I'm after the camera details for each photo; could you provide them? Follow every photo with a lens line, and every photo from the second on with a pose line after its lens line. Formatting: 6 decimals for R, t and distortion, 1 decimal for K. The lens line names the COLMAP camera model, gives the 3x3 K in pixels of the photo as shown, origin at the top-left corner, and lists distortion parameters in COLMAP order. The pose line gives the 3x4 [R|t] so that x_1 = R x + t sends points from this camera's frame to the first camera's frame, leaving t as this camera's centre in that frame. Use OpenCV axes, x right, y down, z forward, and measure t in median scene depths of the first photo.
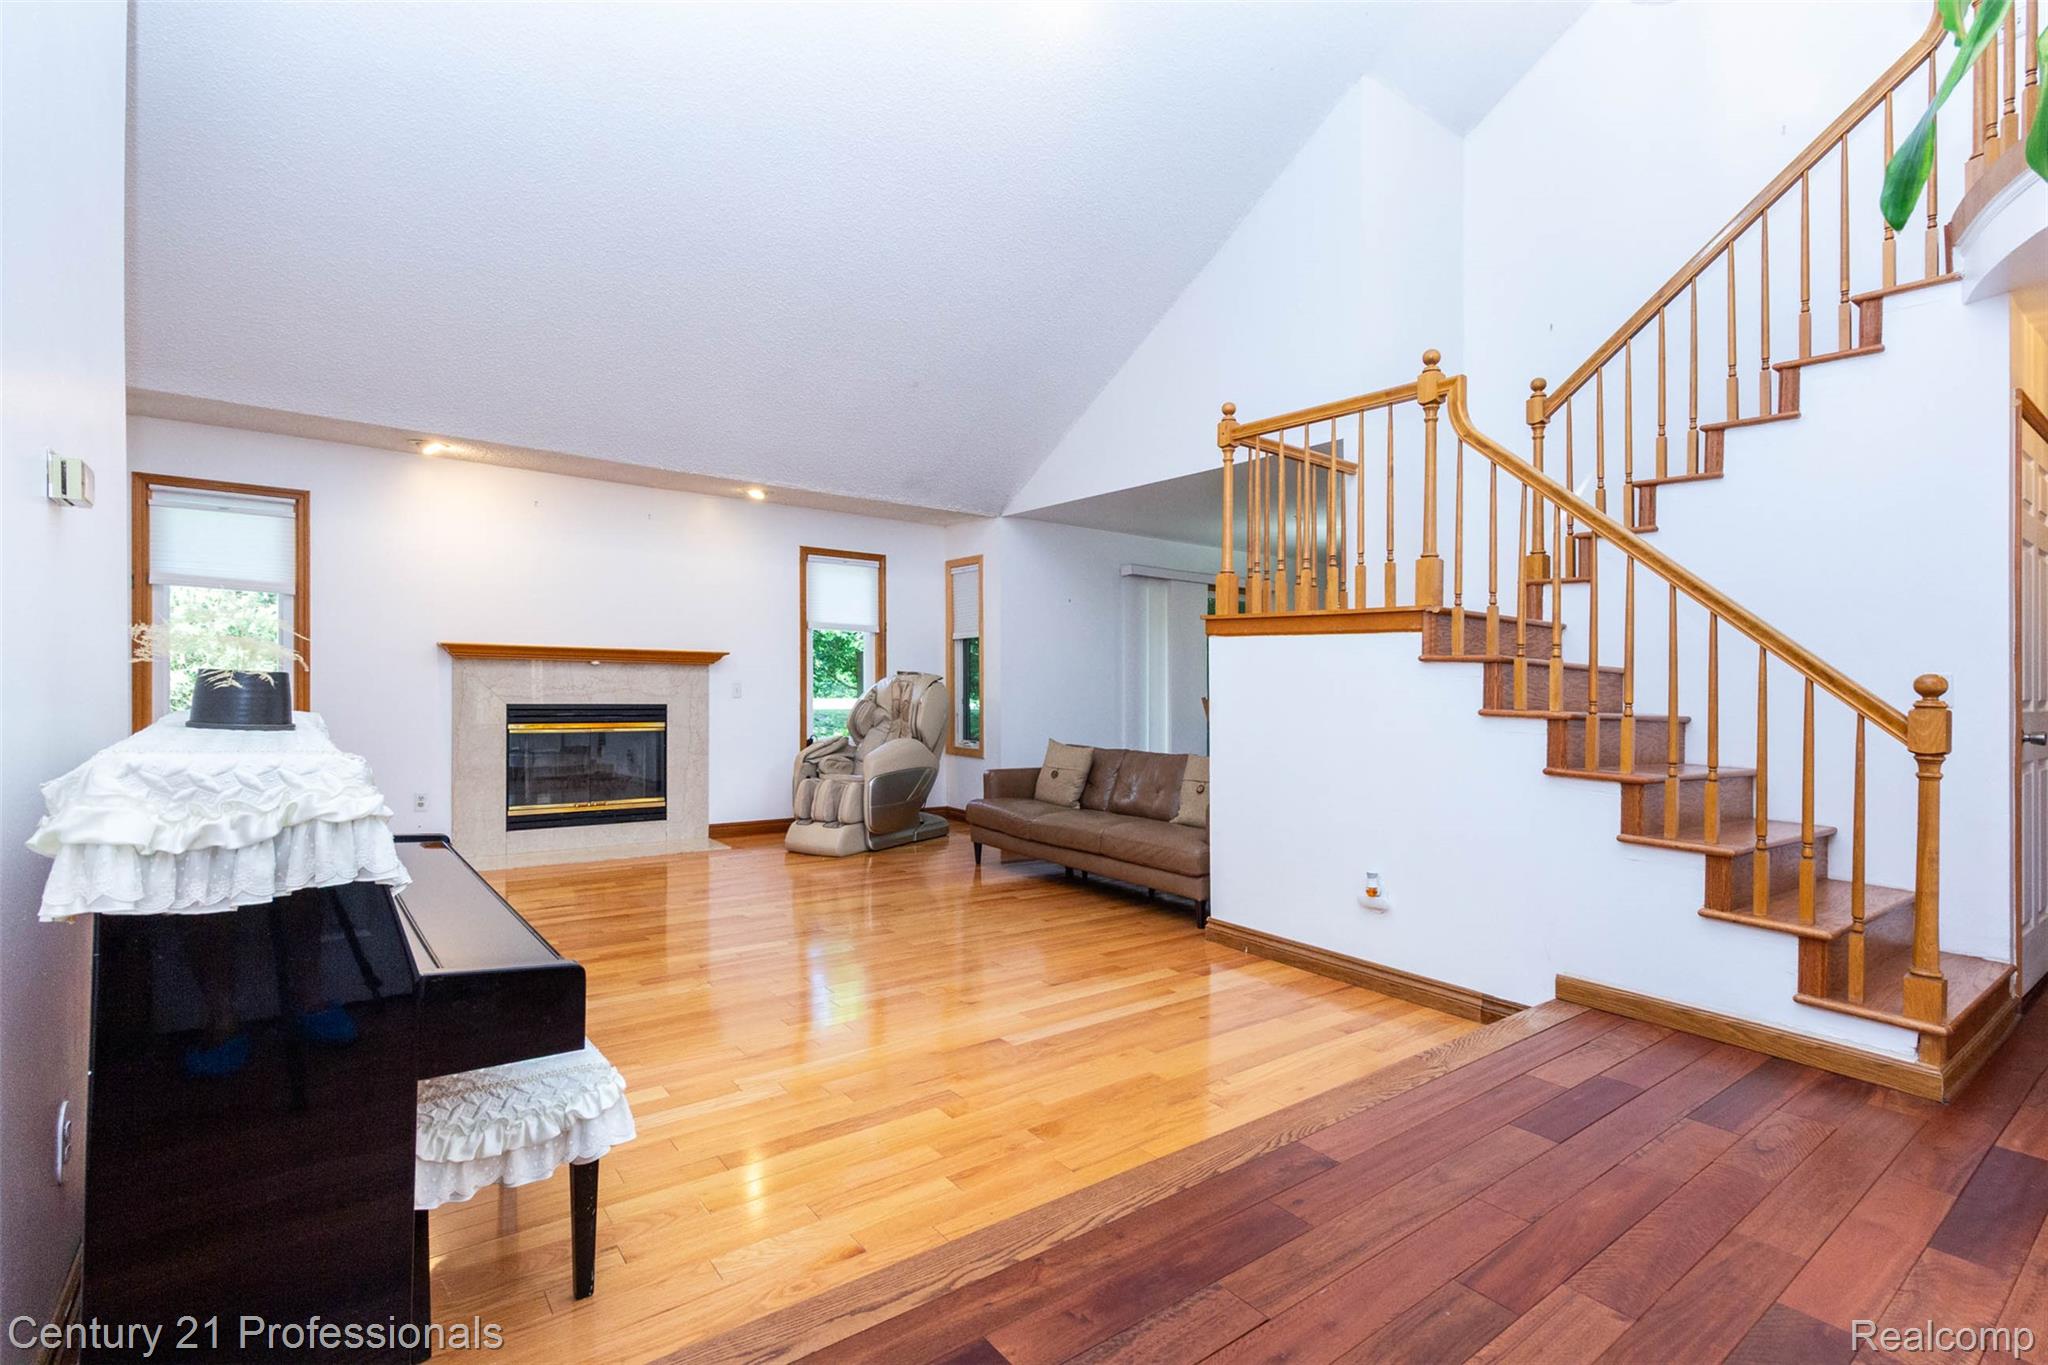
lens RADIAL K [[956.9, 0, 1072.6], [0, 956.9, 683.0], [0, 0, 1]] dist [0.004782, 0.000120]
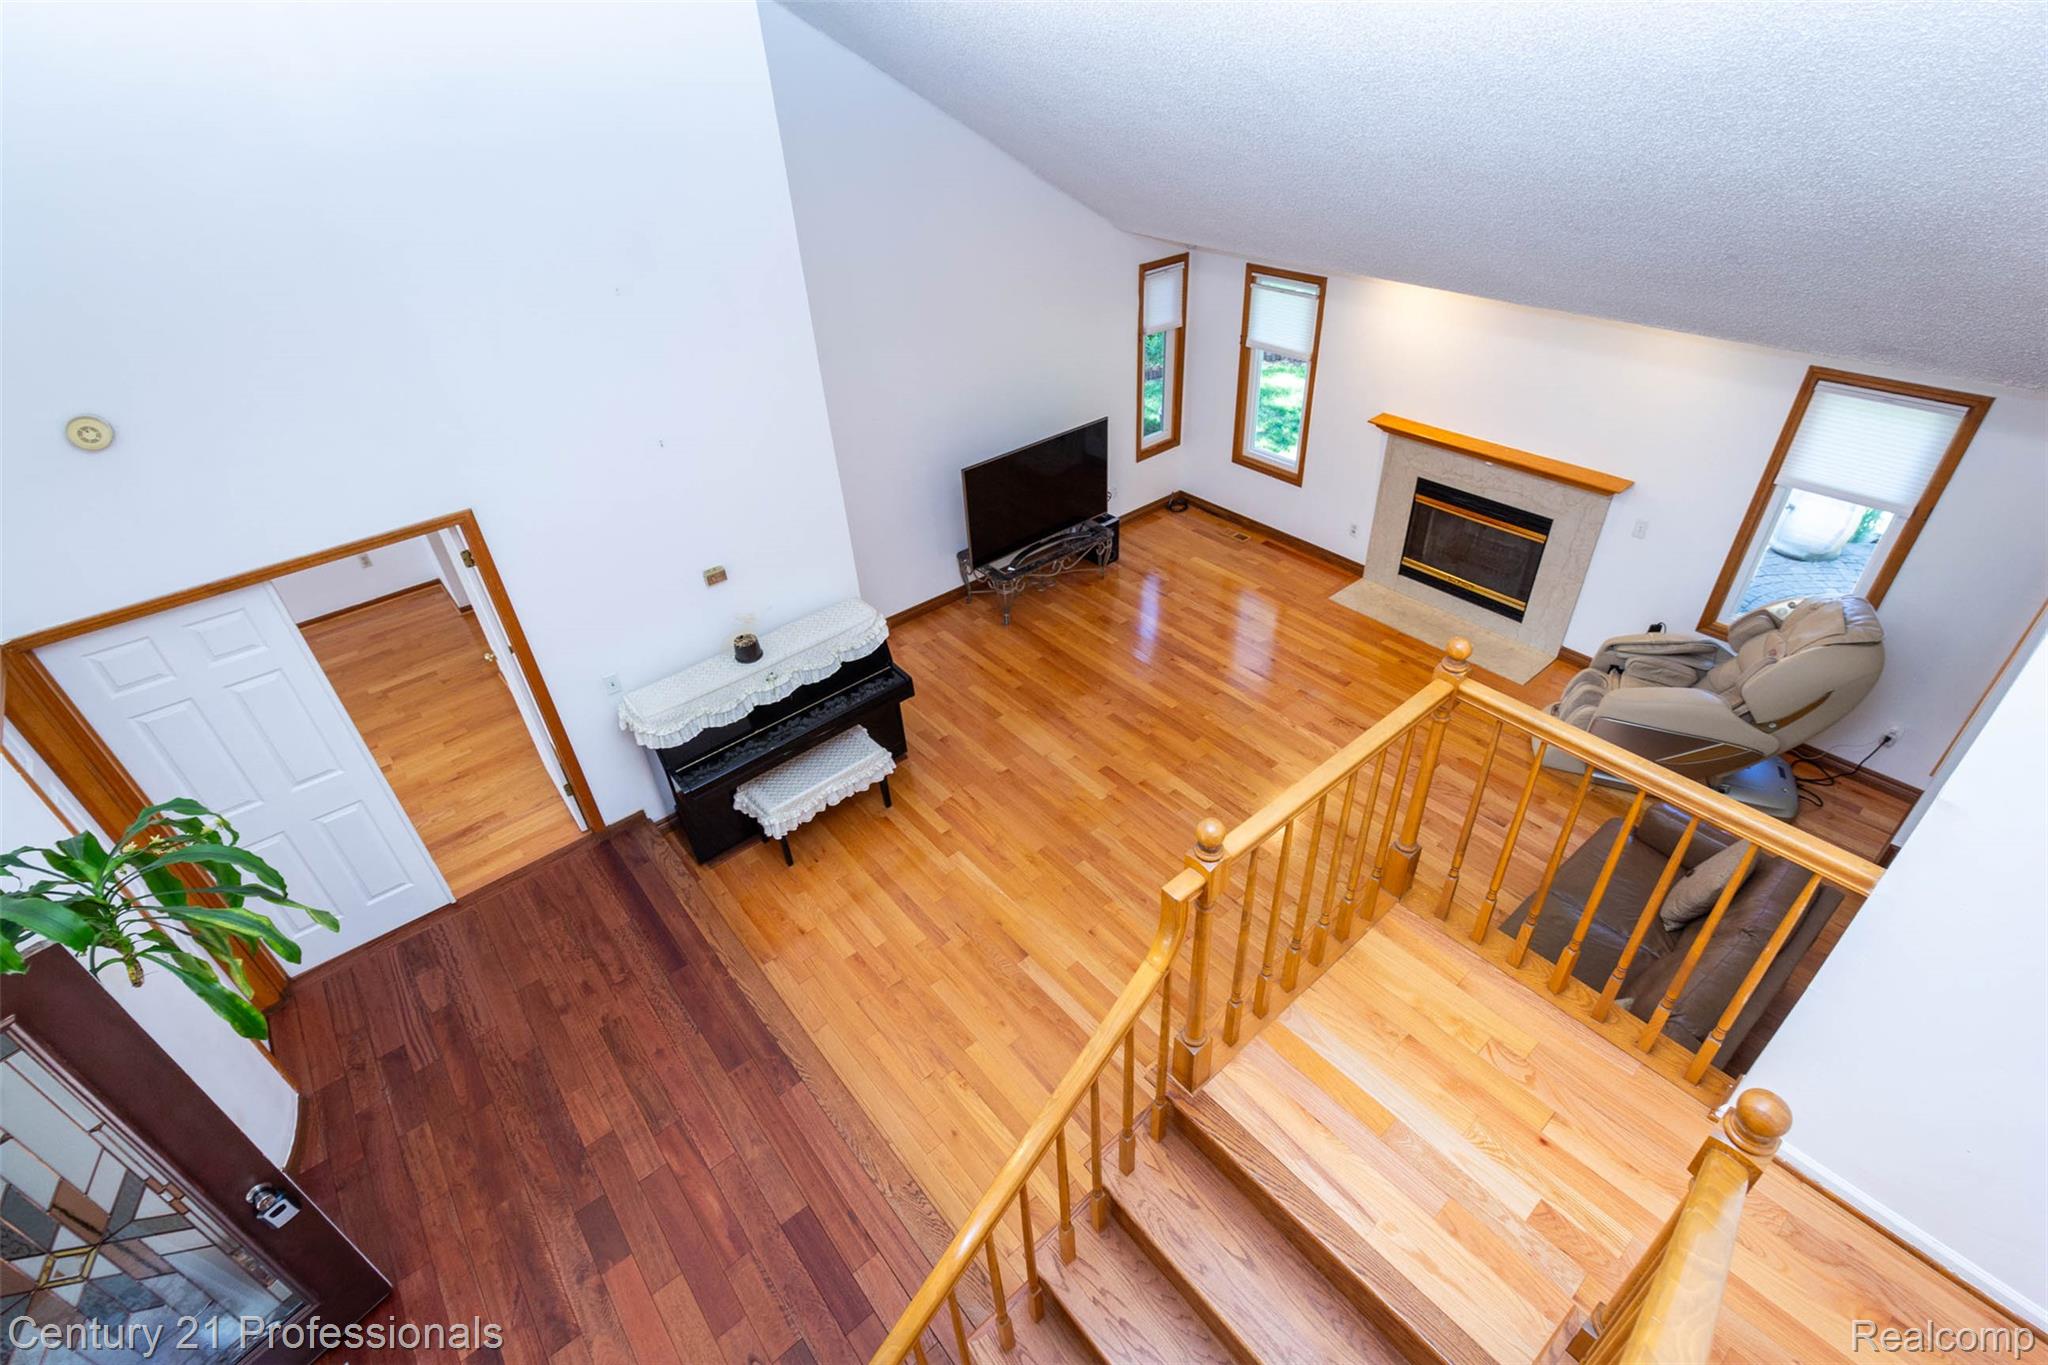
lens RADIAL K [[956.9, 0, 1020.9], [0, 956.9, 689.0], [0, 0, 1]] dist [0.004782, 0.000120]
pose [[-0.000283, 0.586157, -0.810198, 0.482609], [0.048704, 0.809244, 0.585450, -0.462856], [0.998813, -0.039294, -0.028777, 0.546817]]
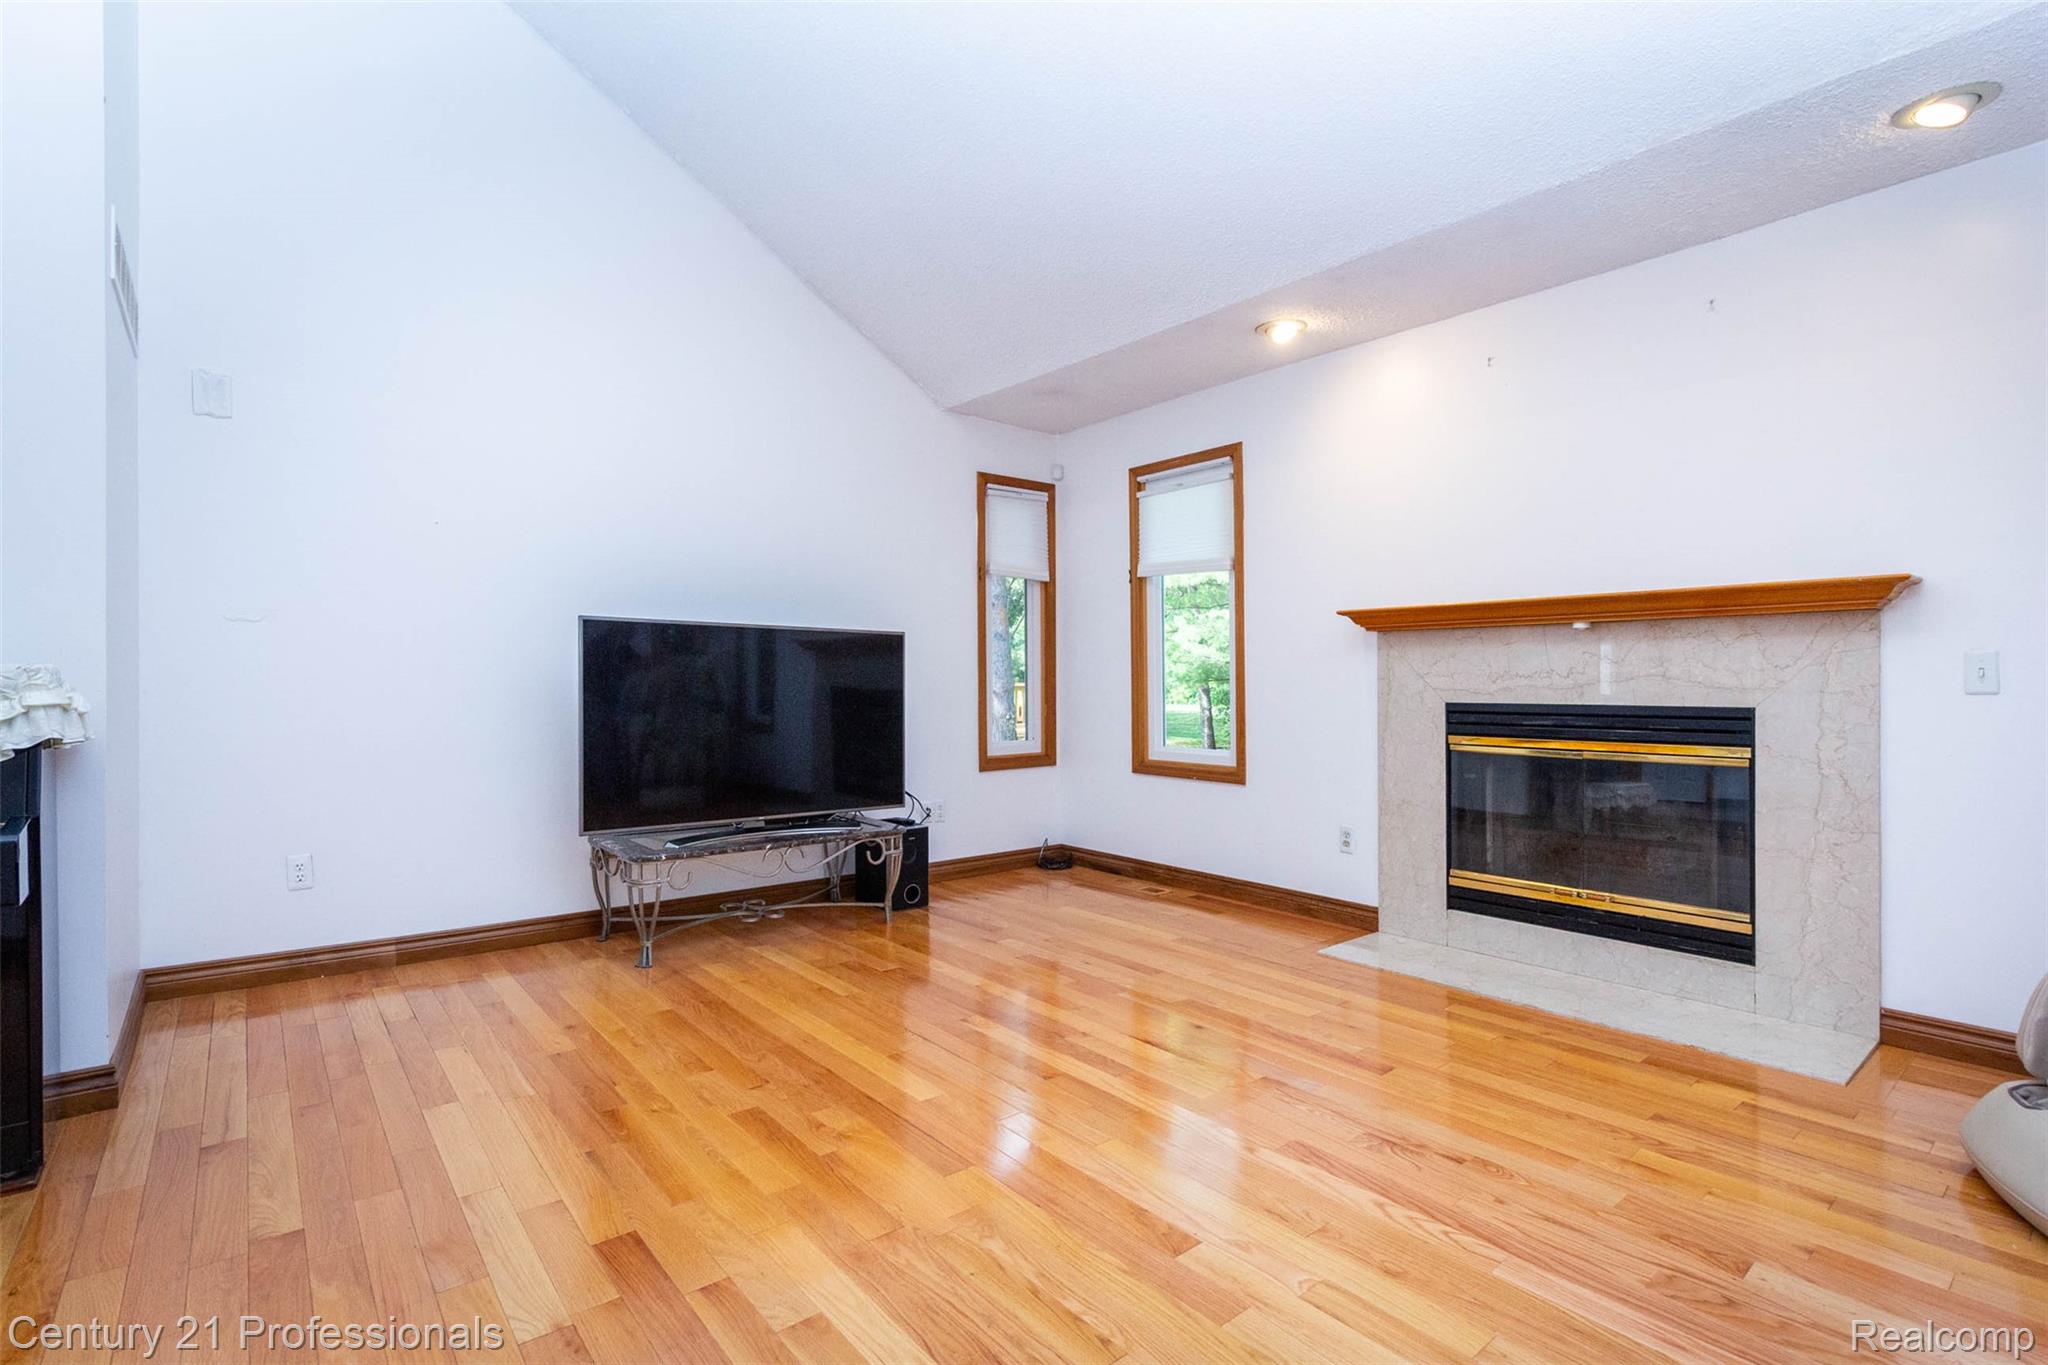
lens RADIAL K [[956.9, 0, 1032.7], [0, 956.9, 698.2], [0, 0, 1]] dist [0.004782, 0.000120]
pose [[0.008483, -0.005711, -0.999948, 0.023950], [-0.003495, 0.999977, -0.005741, 0.023552], [0.999958, 0.003543, 0.008463, 0.724901]]
